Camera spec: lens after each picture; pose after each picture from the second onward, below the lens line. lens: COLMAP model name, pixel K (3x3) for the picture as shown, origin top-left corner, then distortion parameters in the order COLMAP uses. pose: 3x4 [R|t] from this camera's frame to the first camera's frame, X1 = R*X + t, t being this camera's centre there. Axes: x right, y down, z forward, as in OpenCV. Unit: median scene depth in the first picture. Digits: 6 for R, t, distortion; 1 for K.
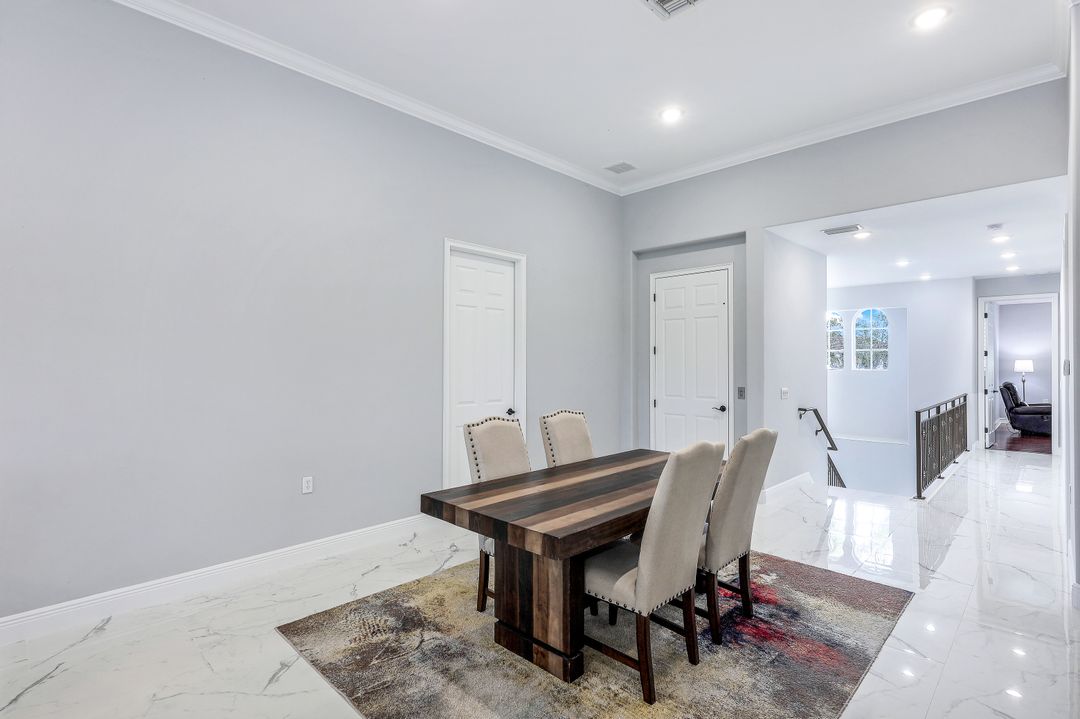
lens RADIAL K [[530.8, 0, 544.5], [0, 530.8, 359.9], [0, 0, 1]] dist [0.001599, 0.000004]
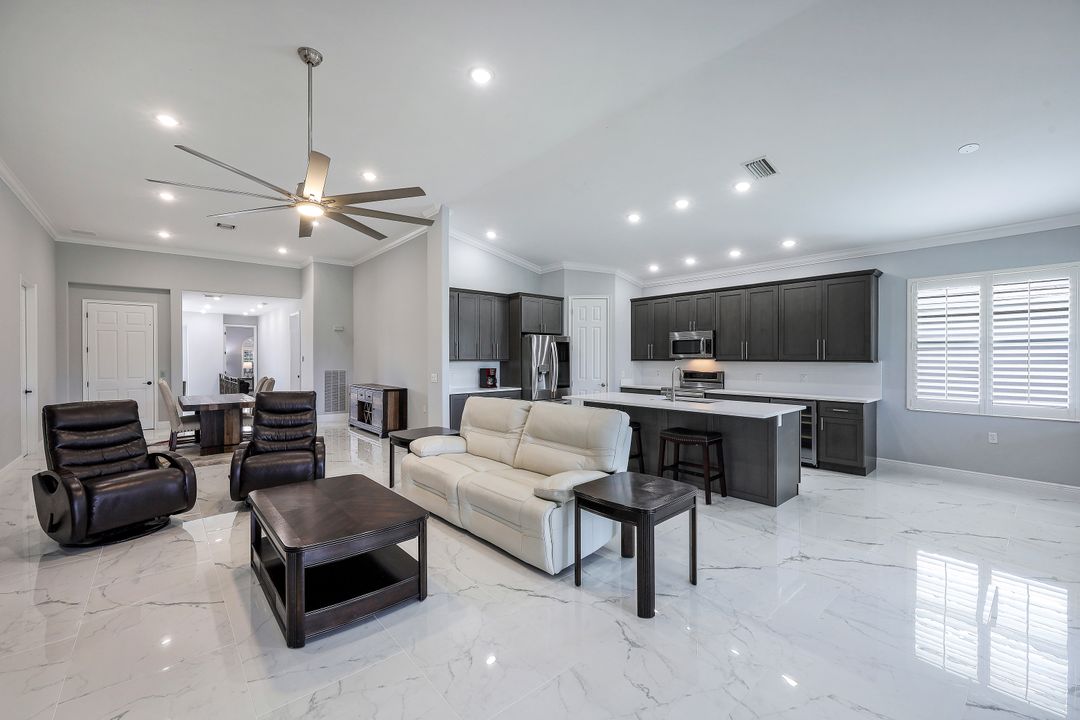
lens RADIAL K [[441.2, 0, 538.3], [0, 441.2, 358.1], [0, 0, 1]] dist [-0.002817, -0.000151]
pose [[0.096071, -0.003859, 0.995367, -0.968939], [0.000510, 0.999993, 0.003828, 0.002538], [-0.995374, 0.000140, 0.096072, -0.431480]]
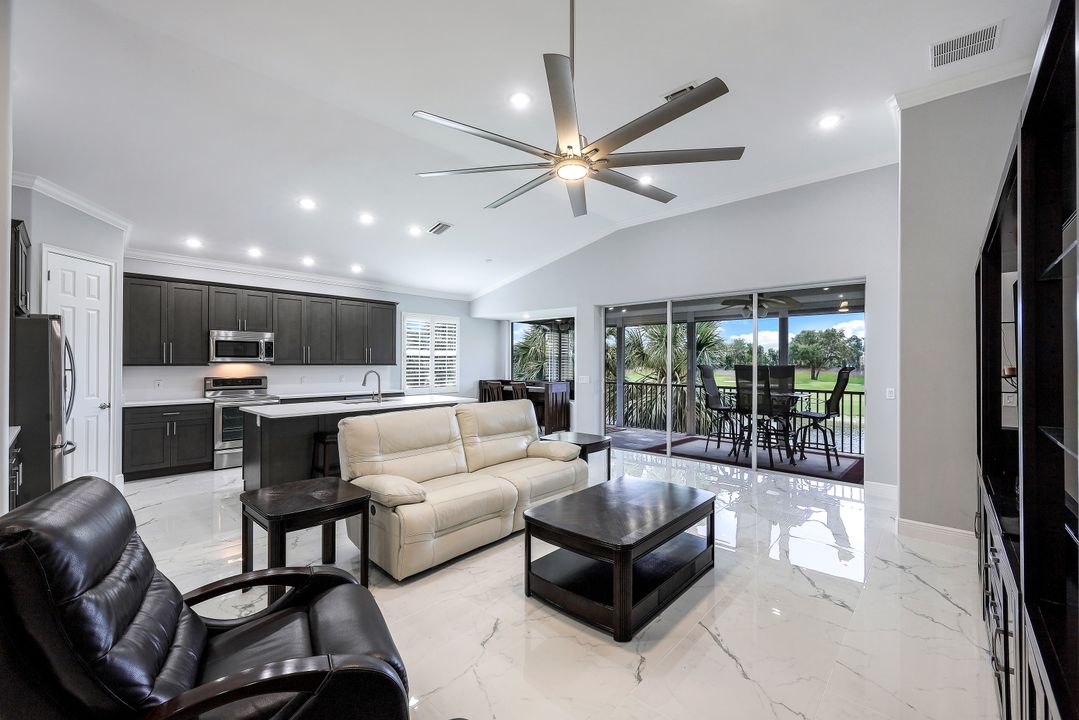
lens RADIAL K [[440.8, 0, 537.6], [0, 440.8, 359.2], [0, 0, 1]] dist [-0.002817, -0.000151]
pose [[-0.999937, -0.006628, -0.009093, -0.451705], [-0.006555, 0.999946, -0.008112, 0.004557], [0.009146, -0.008051, -0.999926, 0.273582]]
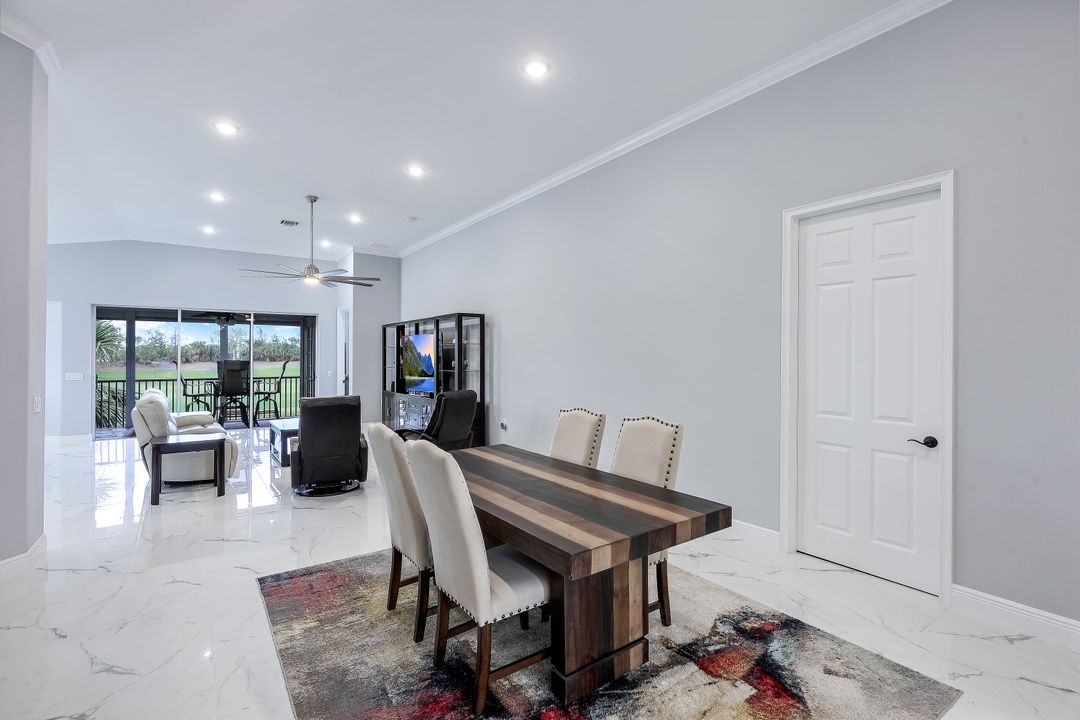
lens RADIAL K [[530.8, 0, 535.0], [0, 530.8, 350.1], [0, 0, 1]] dist [0.001599, 0.000004]
pose [[-0.224910, -0.023356, -0.974100, 0.532283], [-0.007453, 0.999725, -0.022250, 0.007127], [0.974351, 0.002256, -0.225022, 0.614446]]
